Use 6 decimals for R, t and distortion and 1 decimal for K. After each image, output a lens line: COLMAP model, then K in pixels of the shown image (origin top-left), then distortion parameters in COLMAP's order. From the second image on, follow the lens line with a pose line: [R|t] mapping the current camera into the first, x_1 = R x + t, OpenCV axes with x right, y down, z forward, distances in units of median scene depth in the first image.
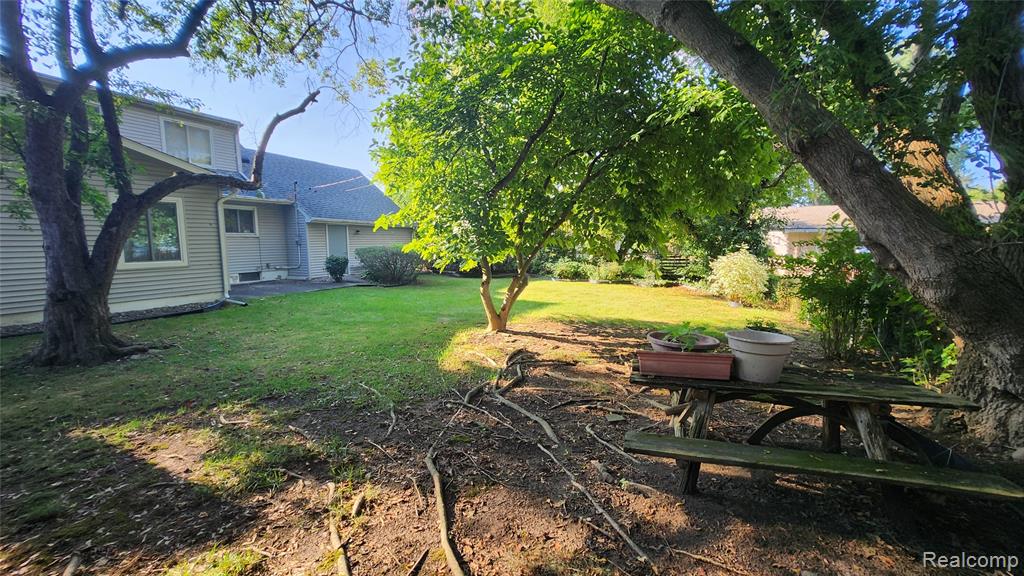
lens RADIAL K [[381.2, 0, 512.0], [0, 381.2, 288.0], [0, 0, 1]] dist [0.000993, 0.000477]
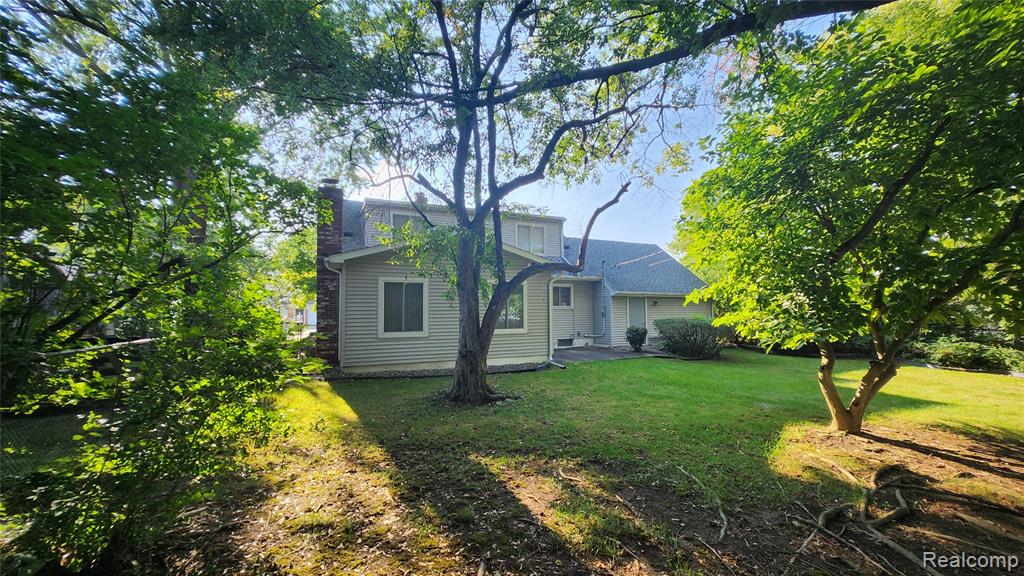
lens RADIAL K [[381.2, 0, 512.0], [0, 381.2, 288.0], [0, 0, 1]] dist [0.000993, 0.000477]
pose [[0.799390, -0.030748, -0.600025, -0.123193], [-0.063048, 0.988883, -0.134671, -0.032077], [0.597495, 0.145485, 0.788564, -0.059551]]
